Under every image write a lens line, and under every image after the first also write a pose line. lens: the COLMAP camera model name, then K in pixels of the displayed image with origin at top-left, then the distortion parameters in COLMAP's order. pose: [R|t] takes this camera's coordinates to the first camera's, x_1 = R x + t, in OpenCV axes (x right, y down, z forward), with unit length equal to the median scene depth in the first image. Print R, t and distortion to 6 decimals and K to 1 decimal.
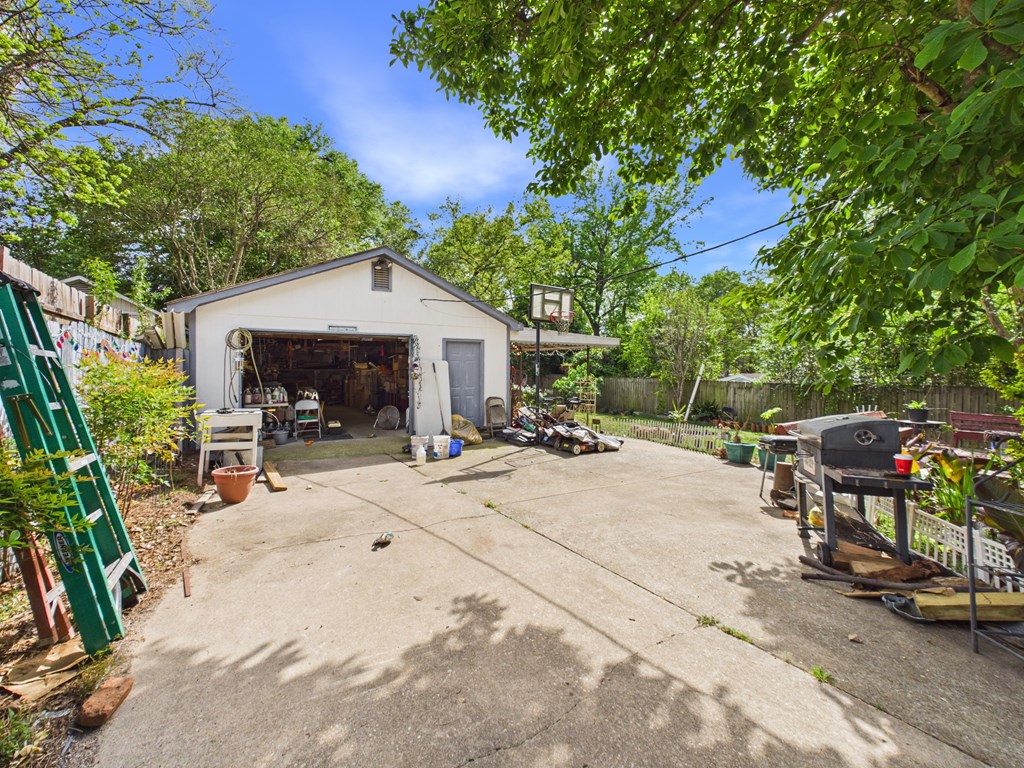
lens RADIAL K [[411.6, 0, 510.5], [0, 411.6, 366.4], [0, 0, 1]] dist [0.001947, 0.000257]
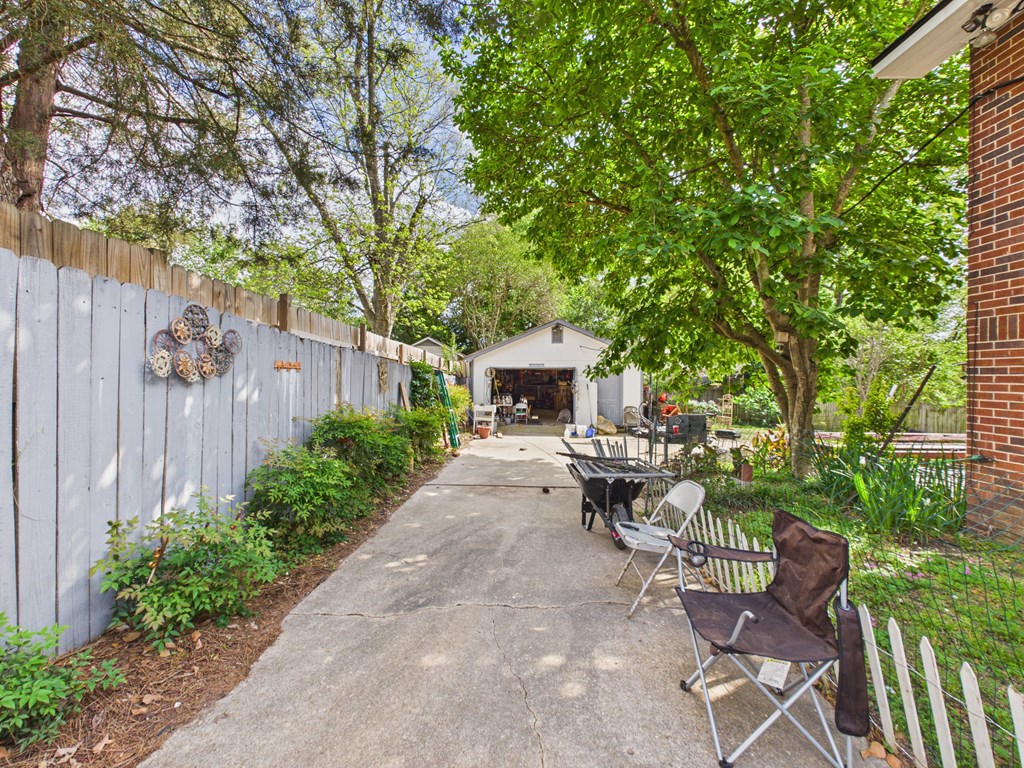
lens RADIAL K [[411.6, 0, 512.3], [0, 411.6, 379.3], [0, 0, 1]] dist [0.001947, 0.000257]
pose [[0.843591, 0.005773, -0.536955, 0.470119], [-0.004616, 0.999983, 0.003498, -0.032642], [0.536966, -0.000473, 0.843604, -0.591016]]
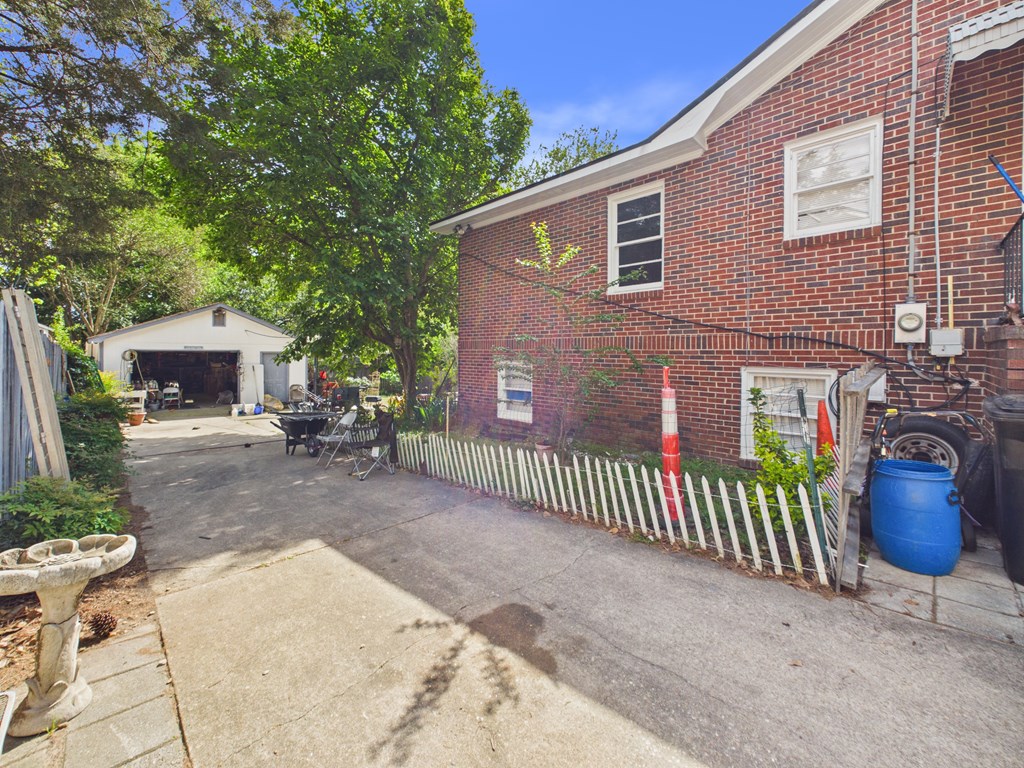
lens RADIAL K [[411.6, 0, 509.6], [0, 411.6, 354.1], [0, 0, 1]] dist [0.001947, 0.000257]
pose [[0.975744, 0.003088, 0.218892, 0.531196], [-0.001792, 0.999980, -0.006117, -0.052368], [-0.218906, 0.005576, 0.975730, -1.035192]]
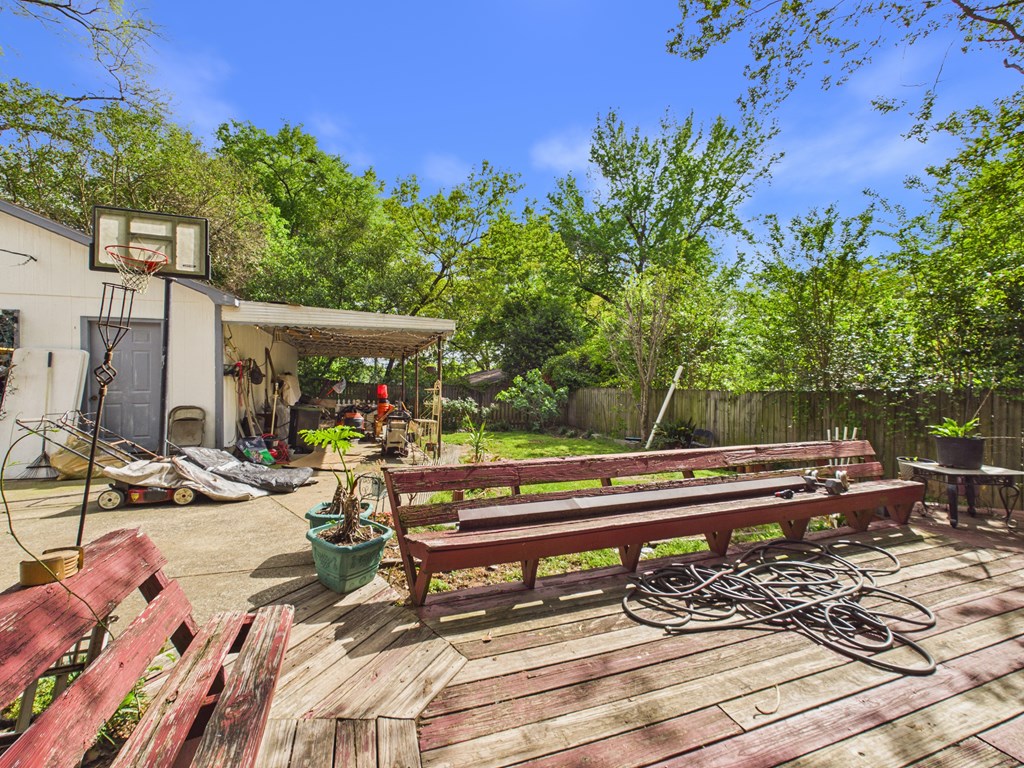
lens RADIAL K [[411.6, 0, 513.8], [0, 411.6, 393.2], [0, 0, 1]] dist [0.001947, 0.000257]
pose [[0.974002, -0.002749, -0.226524, 0.716995], [0.006962, 0.999817, 0.017799, 0.052649], [0.226434, -0.018913, 0.973843, 0.544684]]
